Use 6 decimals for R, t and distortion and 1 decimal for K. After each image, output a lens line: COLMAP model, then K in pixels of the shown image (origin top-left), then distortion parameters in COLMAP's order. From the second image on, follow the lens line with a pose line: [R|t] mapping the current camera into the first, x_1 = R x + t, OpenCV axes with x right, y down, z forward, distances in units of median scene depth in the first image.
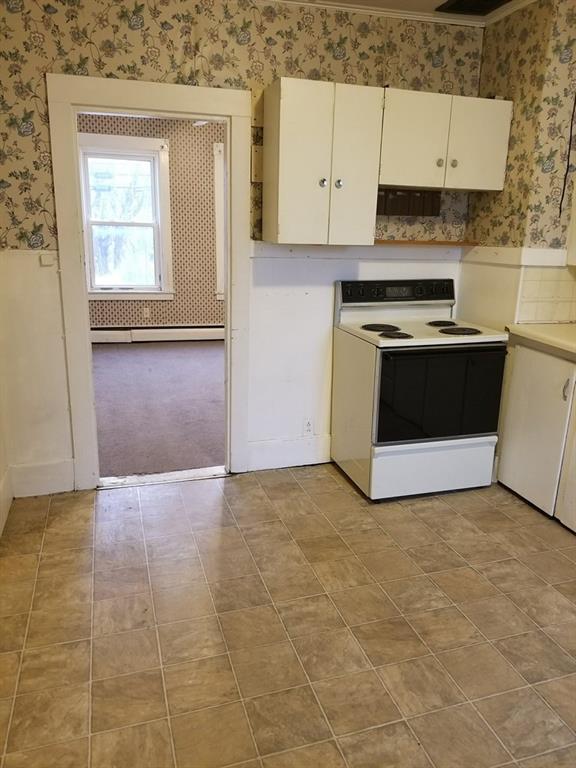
lens RADIAL K [[593.7, 0, 289.3], [0, 593.7, 383.9], [0, 0, 1]] dist [0.031152, -0.010227]
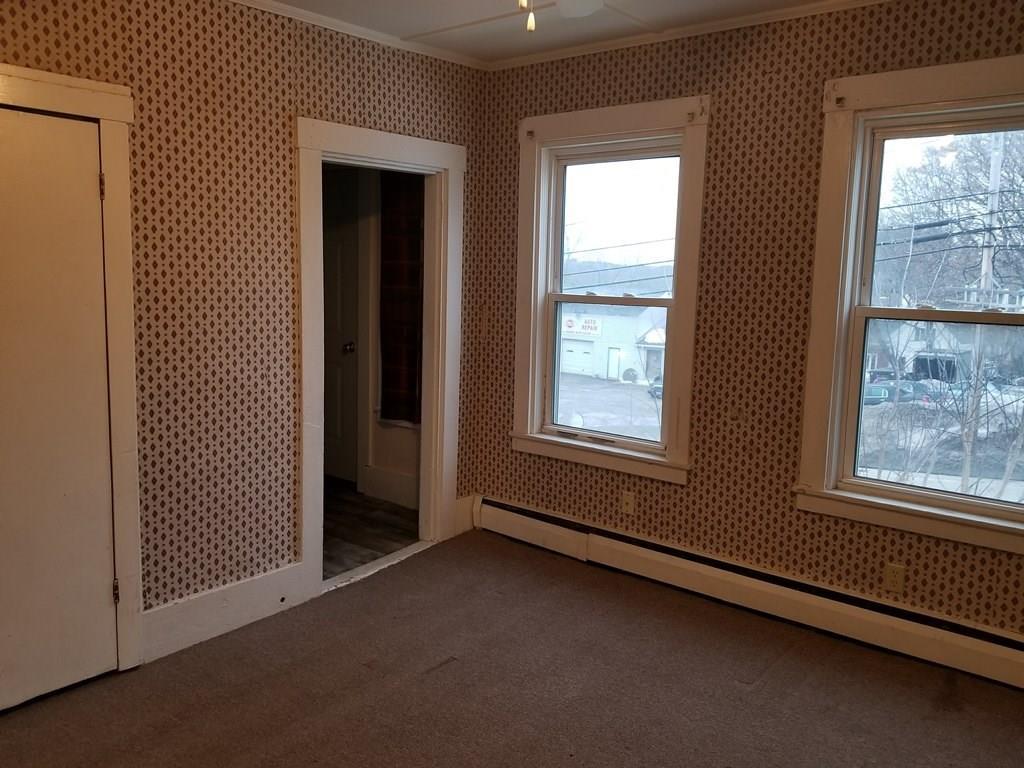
lens RADIAL K [[791.5, 0, 513.4], [0, 791.5, 384.2], [0, 0, 1]] dist [0.031152, -0.010227]
pose [[0.567472, 0.094812, -0.817916, 0.167071], [-0.223692, 0.973741, -0.042323, -0.159893], [0.792425, 0.206978, 0.573779, 0.594373]]
